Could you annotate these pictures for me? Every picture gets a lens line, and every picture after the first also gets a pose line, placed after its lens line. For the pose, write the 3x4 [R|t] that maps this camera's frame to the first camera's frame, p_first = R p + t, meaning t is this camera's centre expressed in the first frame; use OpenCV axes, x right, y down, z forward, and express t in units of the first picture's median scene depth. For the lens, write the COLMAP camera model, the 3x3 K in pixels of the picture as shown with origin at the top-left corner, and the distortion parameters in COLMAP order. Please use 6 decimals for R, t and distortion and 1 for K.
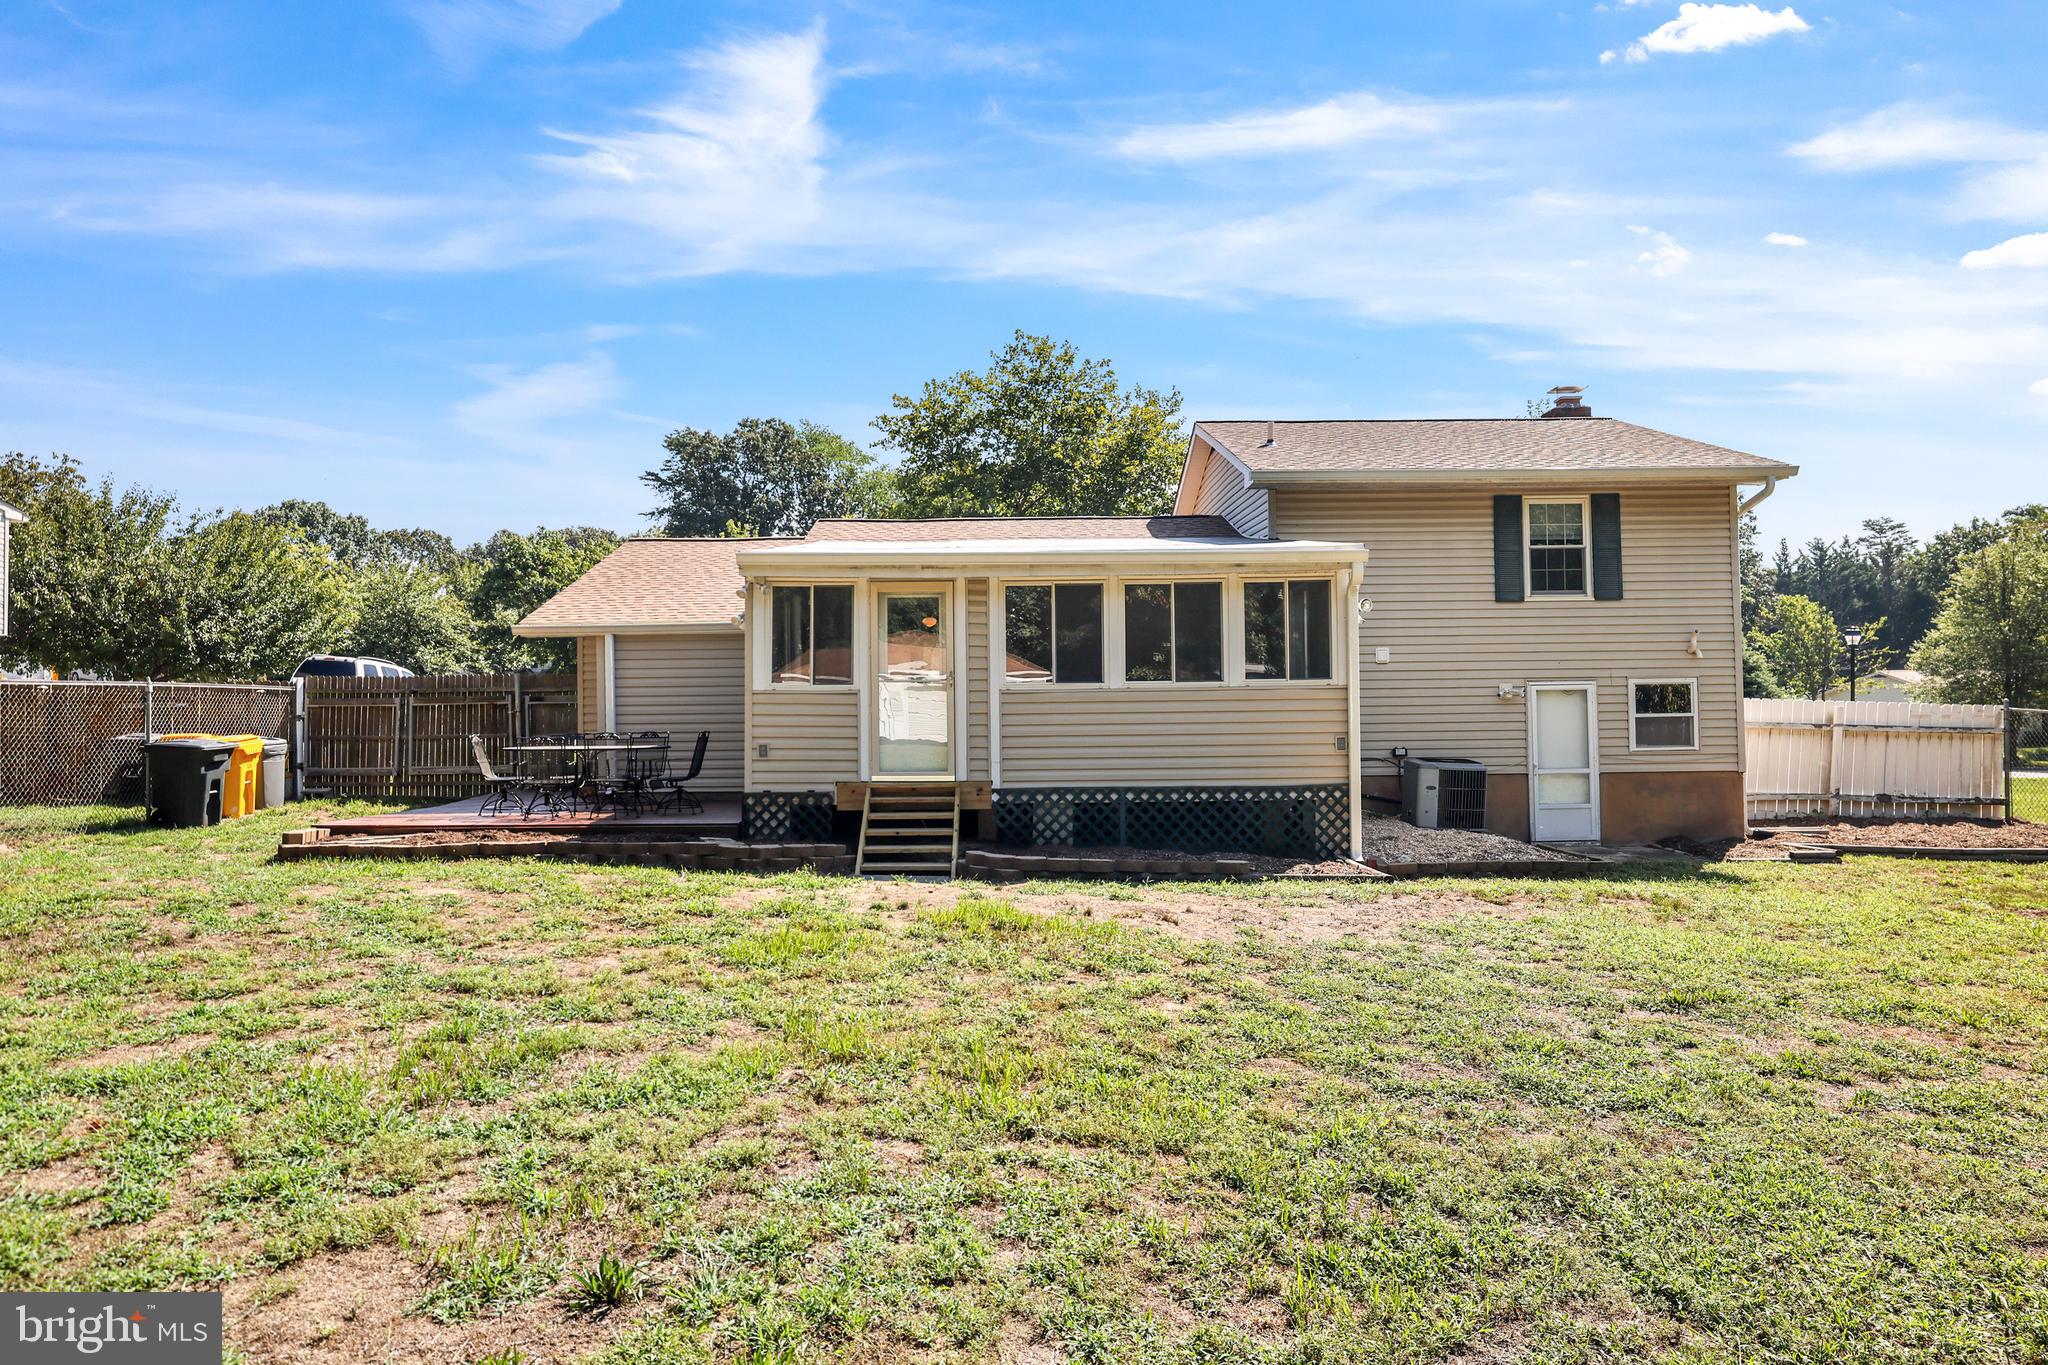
lens RADIAL K [[1291.9, 0, 1006.1], [0, 1291.9, 675.2], [0, 0, 1]] dist [0.000196, 0.002900]
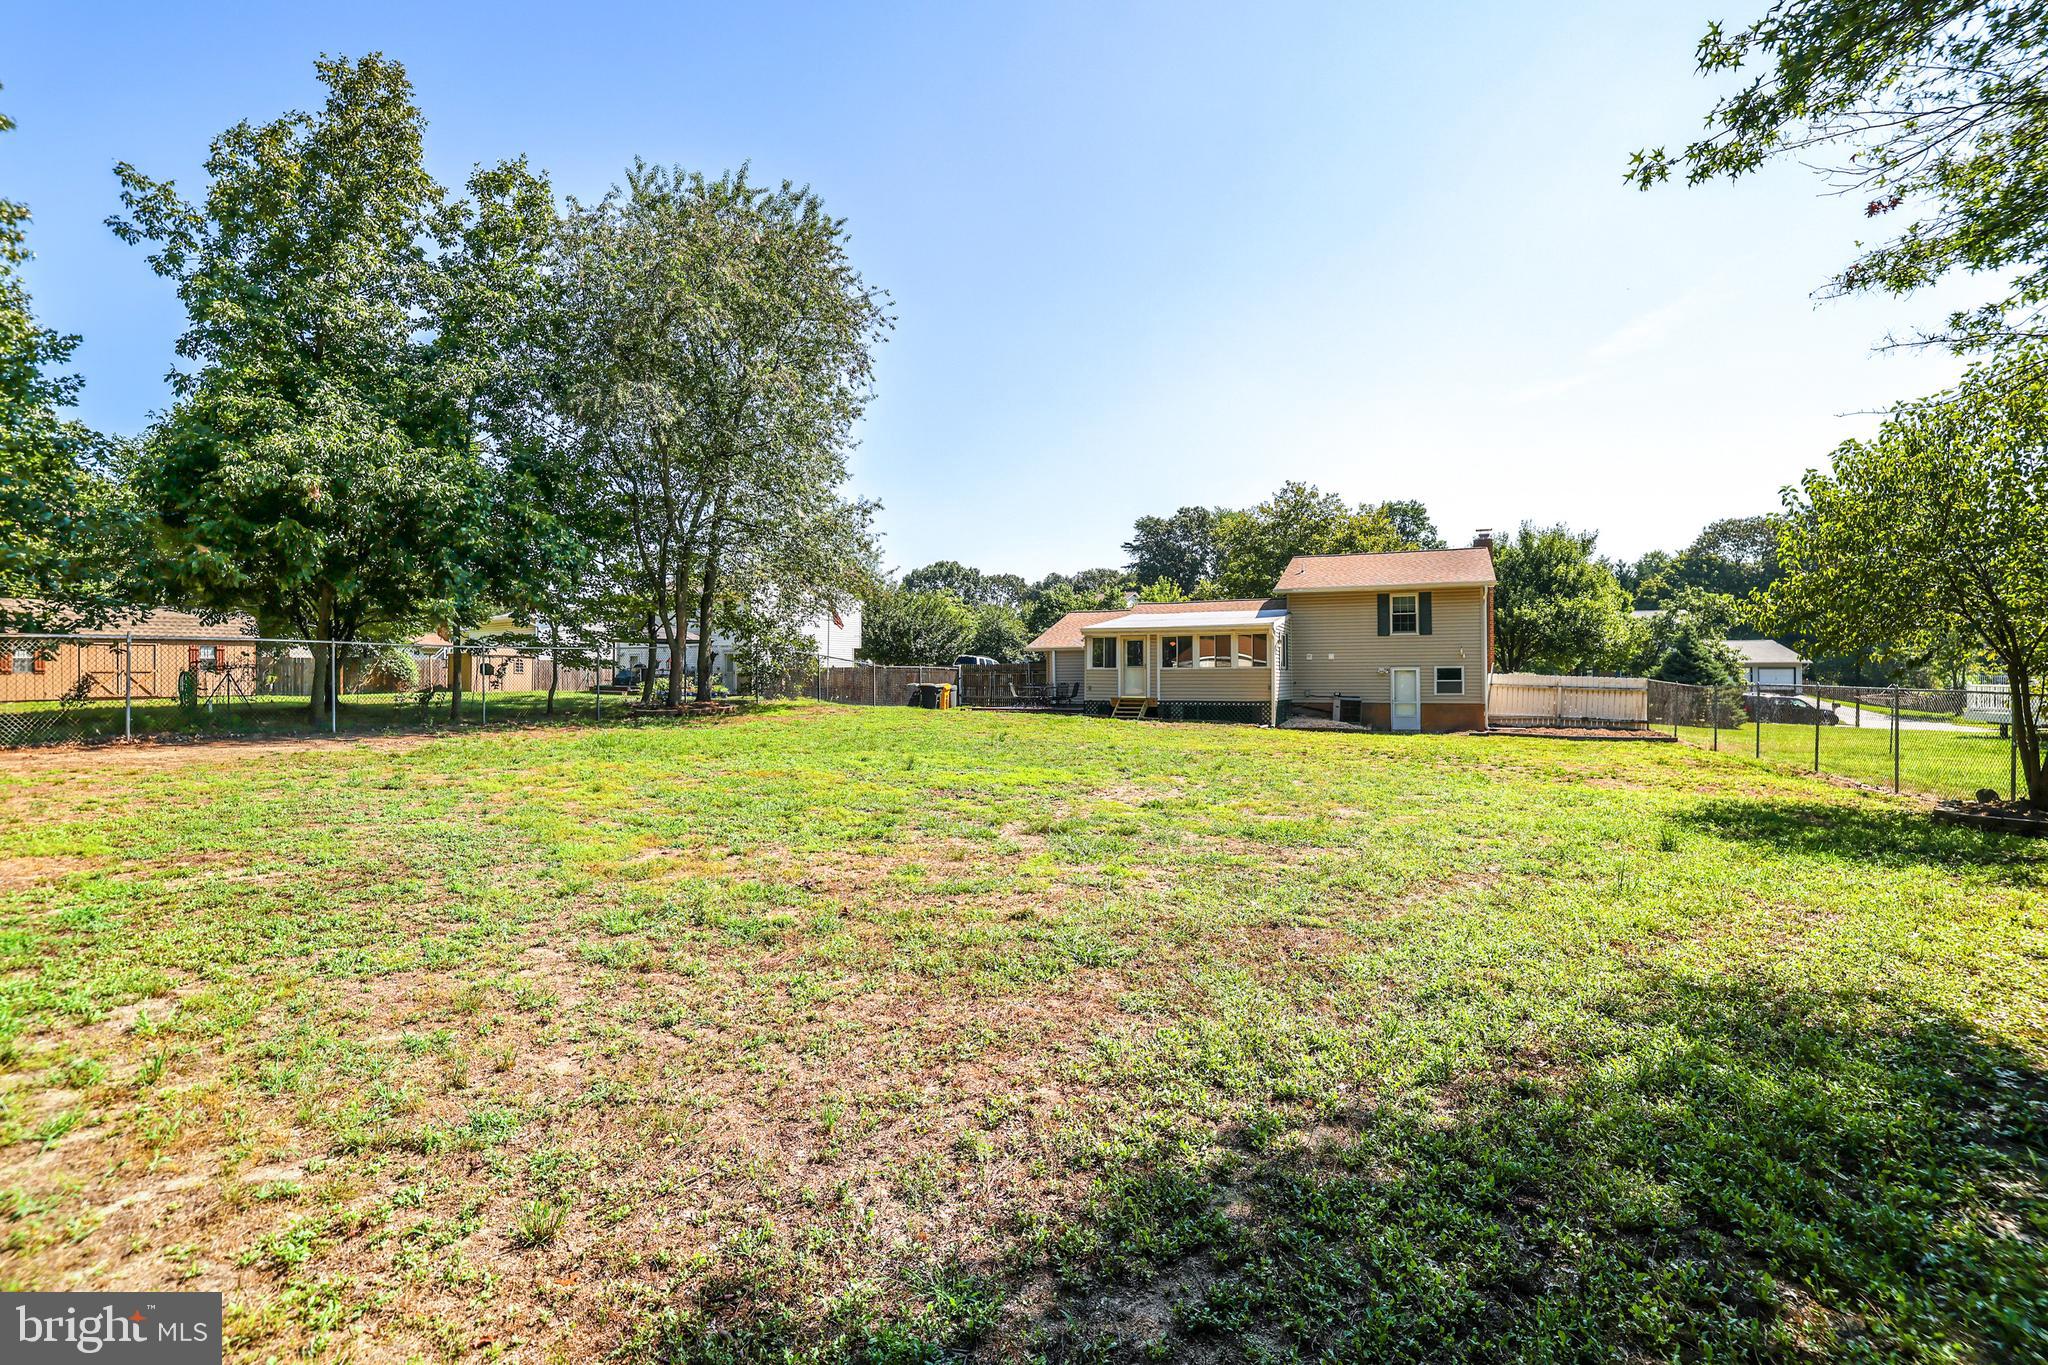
lens RADIAL K [[889.5, 0, 1027.0], [0, 889.5, 675.8], [0, 0, 1]] dist [-0.023423, 0.000146]
pose [[0.918895, 0.005963, -0.394456, 0.195337], [0.001328, 0.999833, 0.018209, -0.004740], [0.394499, -0.017256, 0.918734, -0.399560]]
